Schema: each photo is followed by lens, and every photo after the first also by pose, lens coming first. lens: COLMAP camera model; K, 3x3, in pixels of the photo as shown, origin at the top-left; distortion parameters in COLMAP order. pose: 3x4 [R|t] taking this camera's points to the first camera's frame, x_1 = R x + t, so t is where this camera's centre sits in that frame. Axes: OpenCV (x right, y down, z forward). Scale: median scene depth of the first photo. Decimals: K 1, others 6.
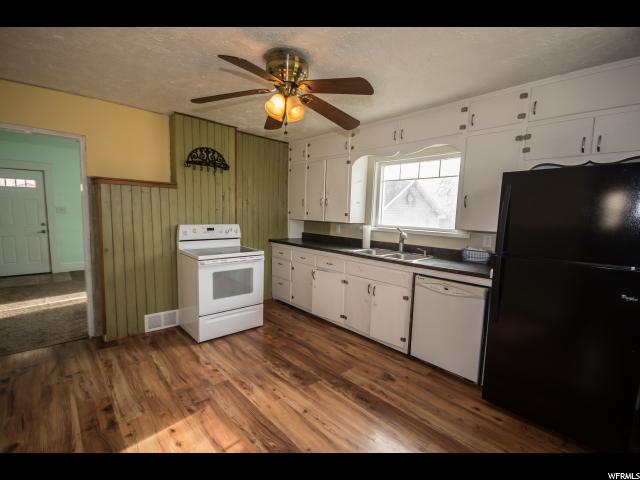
lens RADIAL K [[295.8, 0, 319.0], [0, 295.8, 244.4], [0, 0, 1]] dist [-0.001324, -0.000988]
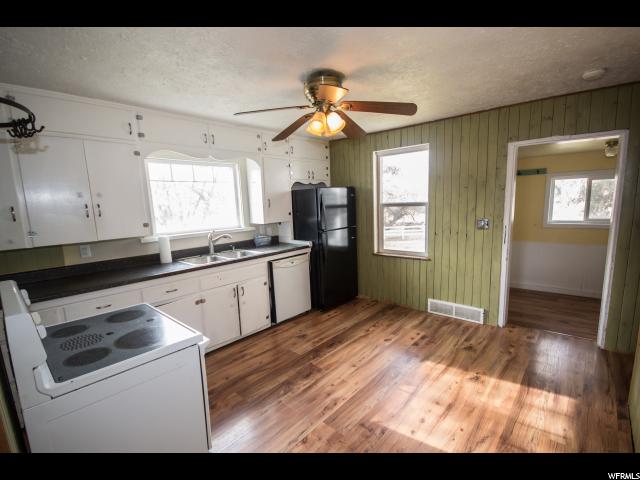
lens RADIAL K [[295.8, 0, 315.5], [0, 295.8, 243.0], [0, 0, 1]] dist [-0.001324, -0.000988]
pose [[-0.087441, -0.165717, 0.982289, -0.981322], [0.142554, 0.973836, 0.176980, -0.183914], [-0.985917, 0.155505, -0.061530, 0.920637]]
